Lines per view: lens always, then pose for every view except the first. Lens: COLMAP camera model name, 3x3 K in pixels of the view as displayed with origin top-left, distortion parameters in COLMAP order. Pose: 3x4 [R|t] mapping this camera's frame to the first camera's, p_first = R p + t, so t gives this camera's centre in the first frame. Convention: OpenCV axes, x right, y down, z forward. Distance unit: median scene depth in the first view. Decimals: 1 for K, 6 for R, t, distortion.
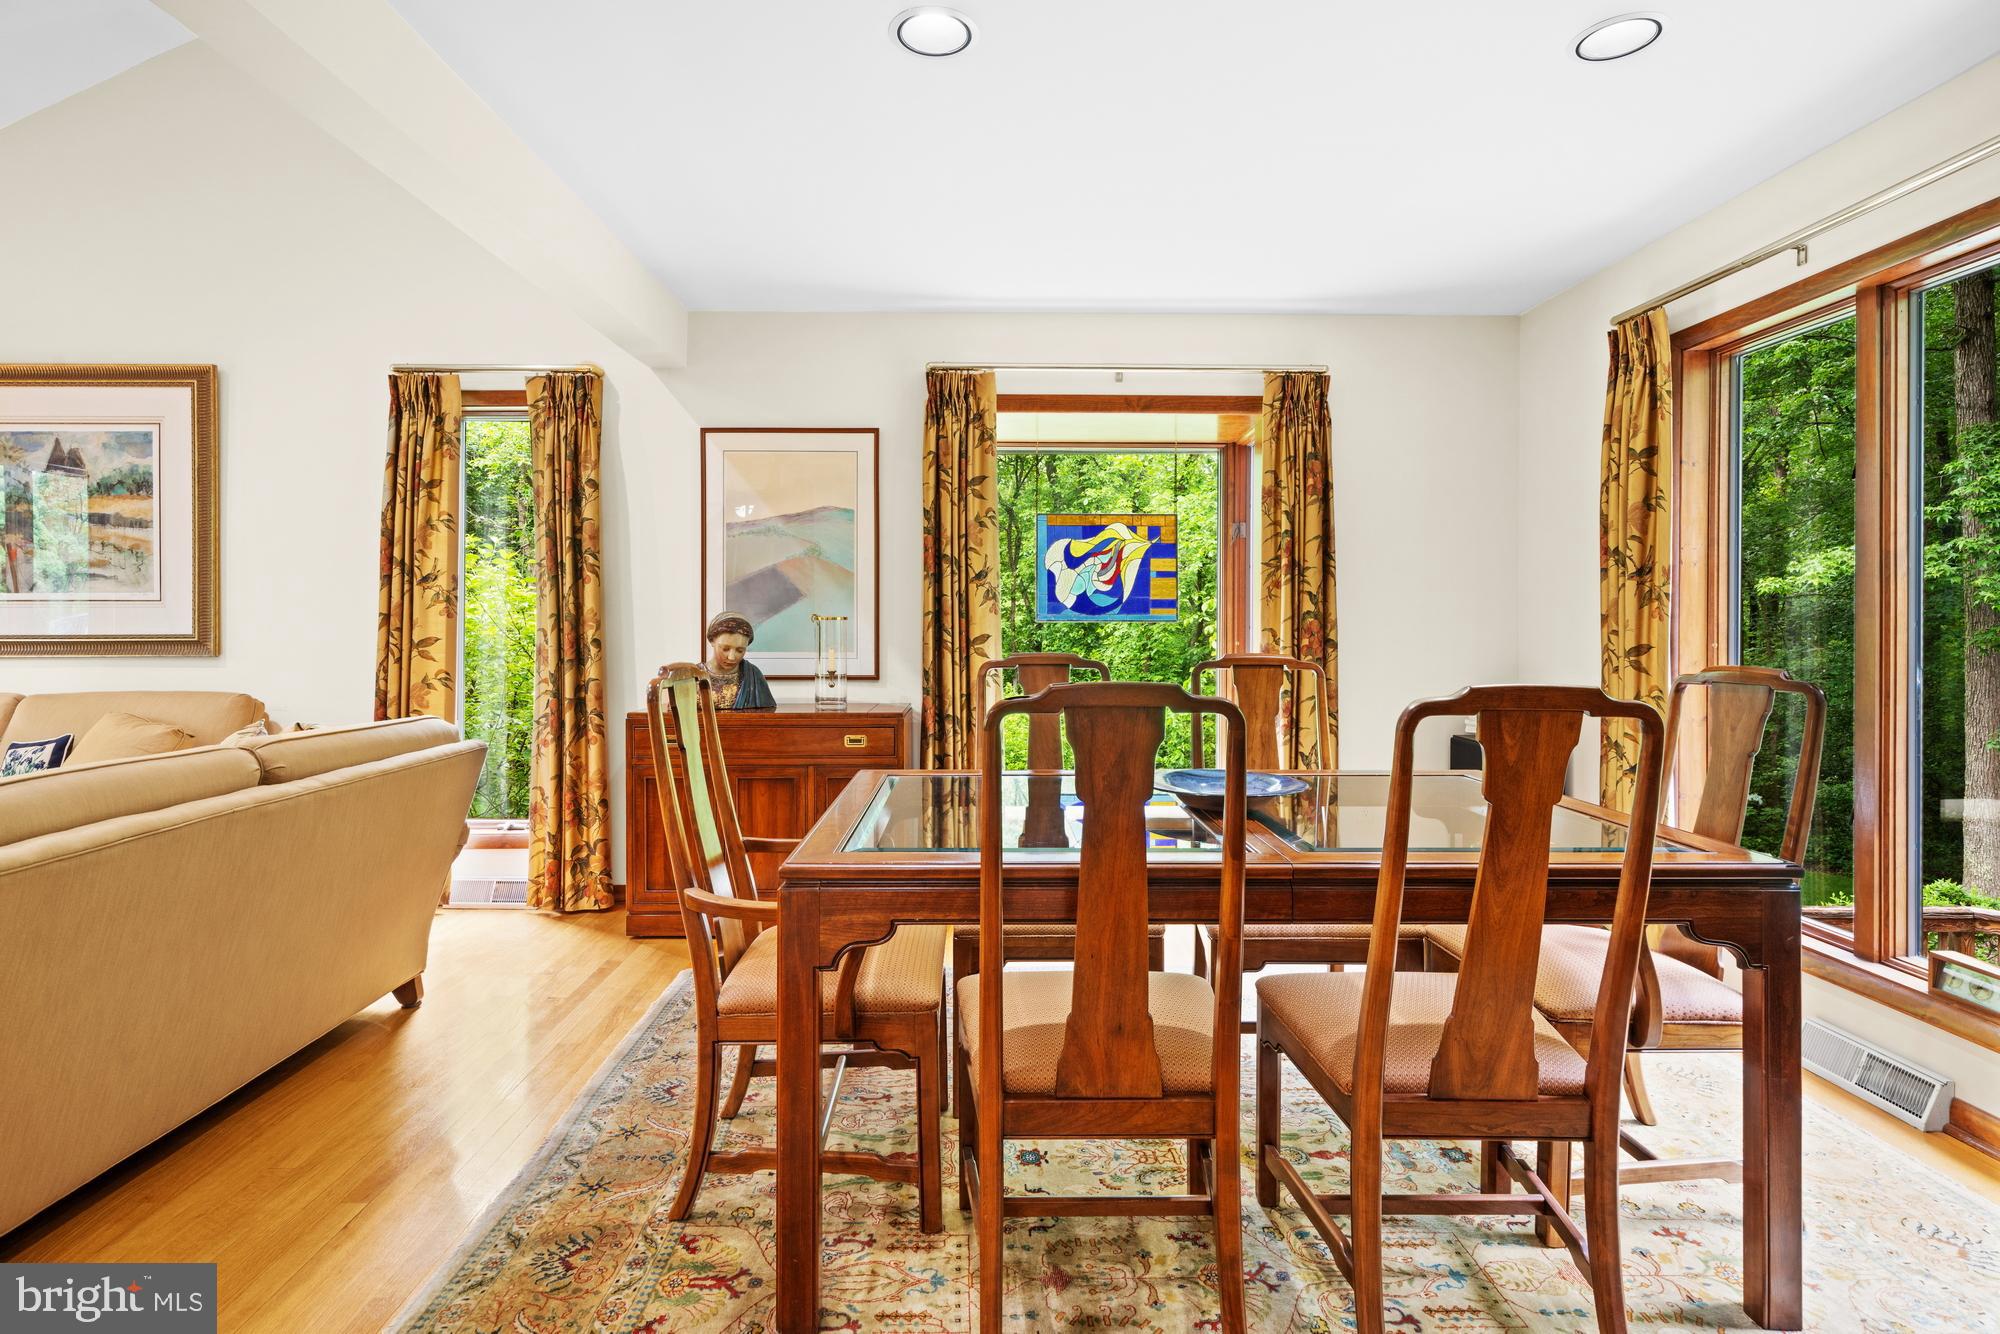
lens RADIAL K [[955.7, 0, 992.2], [0, 955.7, 652.7], [0, 0, 1]] dist [-0.002812, -0.000189]
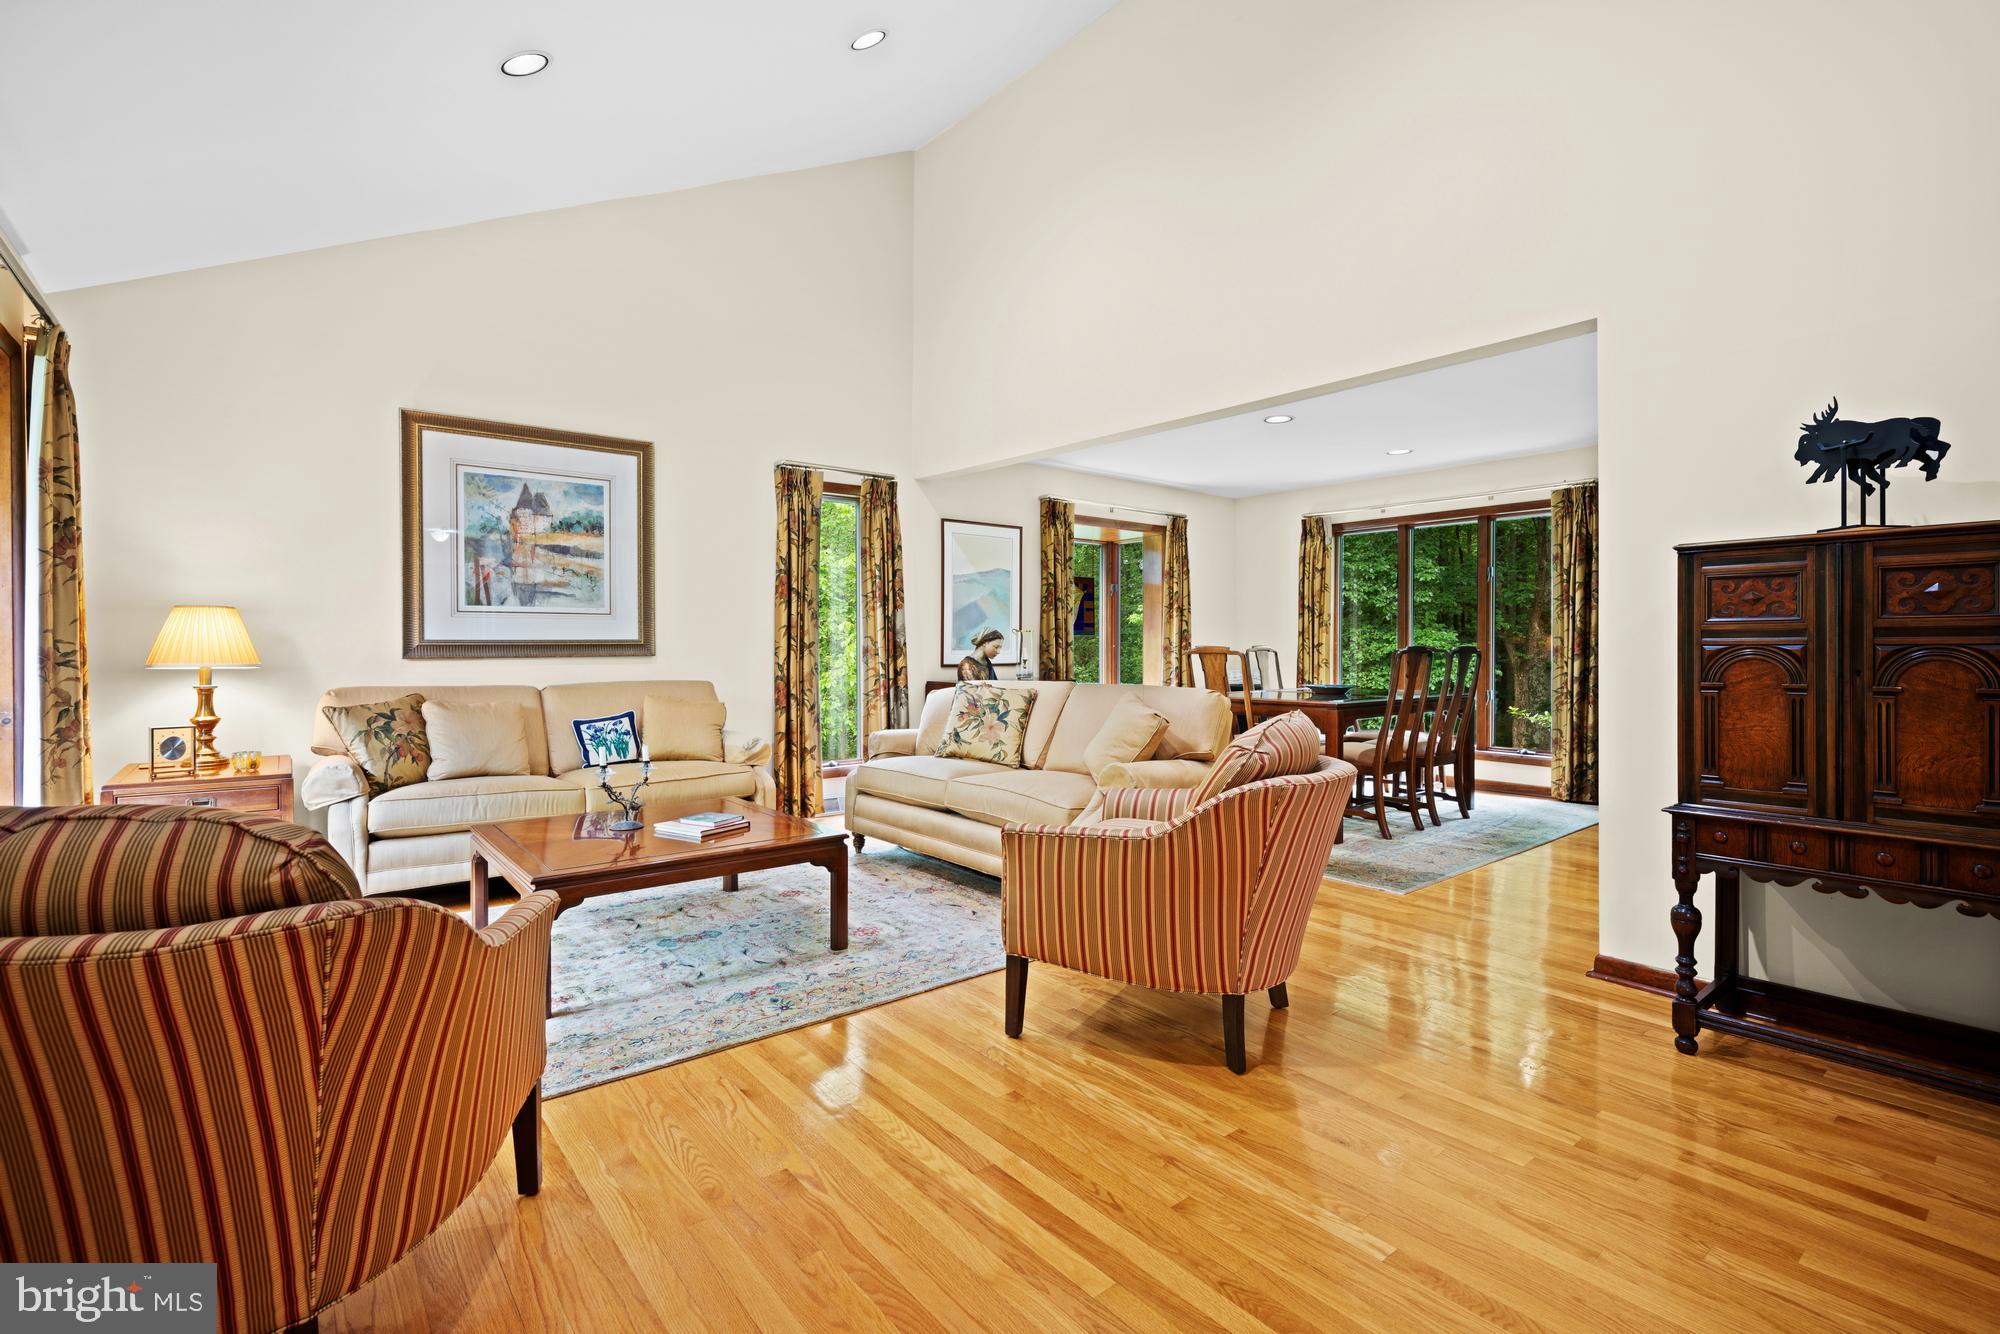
lens RADIAL K [[883.7, 0, 1000.3], [0, 883.7, 668.7], [0, 0, 1]] dist [0.005522, 0.000696]
pose [[0.788377, -0.019912, 0.614871, -1.206288], [0.019318, 0.999784, 0.007608, 0.021926], [-0.614890, 0.005881, 0.788591, -0.301216]]
